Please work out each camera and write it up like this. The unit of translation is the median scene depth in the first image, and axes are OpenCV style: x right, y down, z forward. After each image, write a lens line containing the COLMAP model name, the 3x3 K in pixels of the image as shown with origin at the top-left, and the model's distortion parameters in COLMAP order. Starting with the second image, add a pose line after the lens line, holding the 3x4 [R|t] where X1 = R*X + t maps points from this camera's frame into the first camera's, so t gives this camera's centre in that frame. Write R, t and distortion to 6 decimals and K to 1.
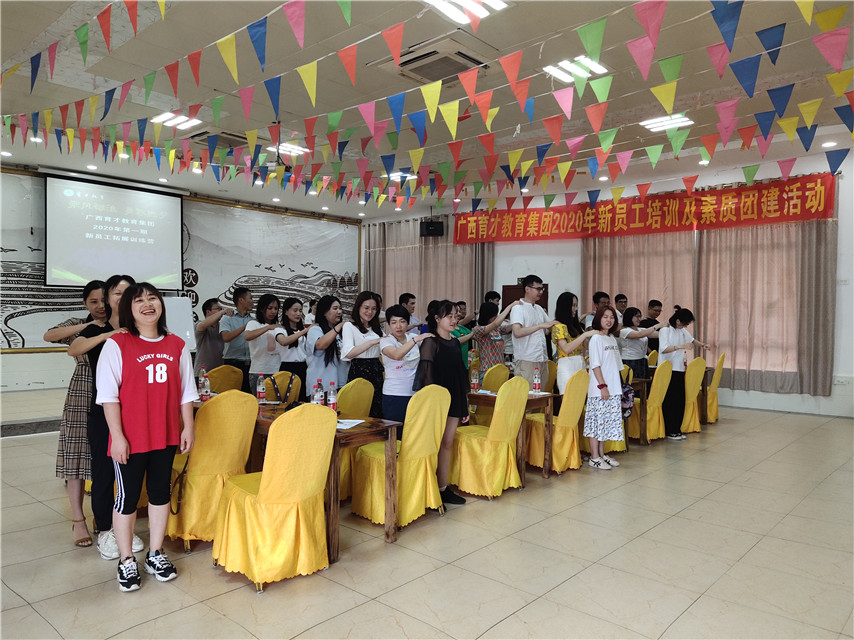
lens RADIAL K [[637.2, 0, 427.0], [0, 637.2, 320.0], [0, 0, 1]] dist [0.114943, -0.192713]
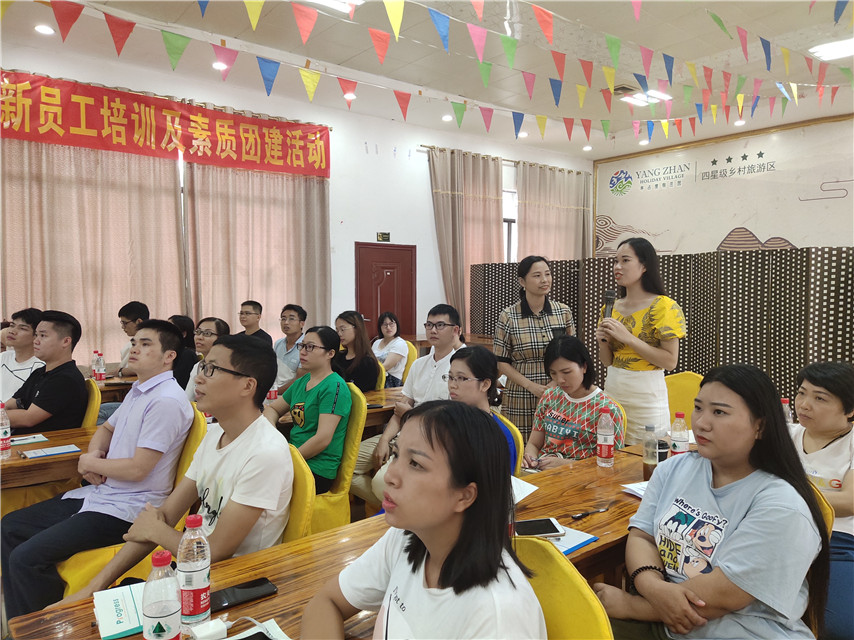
lens RADIAL K [[637.3, 0, 427.0], [0, 637.3, 320.0], [0, 0, 1]] dist [0.115169, -0.166292]
pose [[0.153756, -0.061649, 0.986184, -0.254727], [0.009534, 0.998098, 0.060907, -0.010648], [-0.988063, 0.000037, 0.154052, 0.689934]]
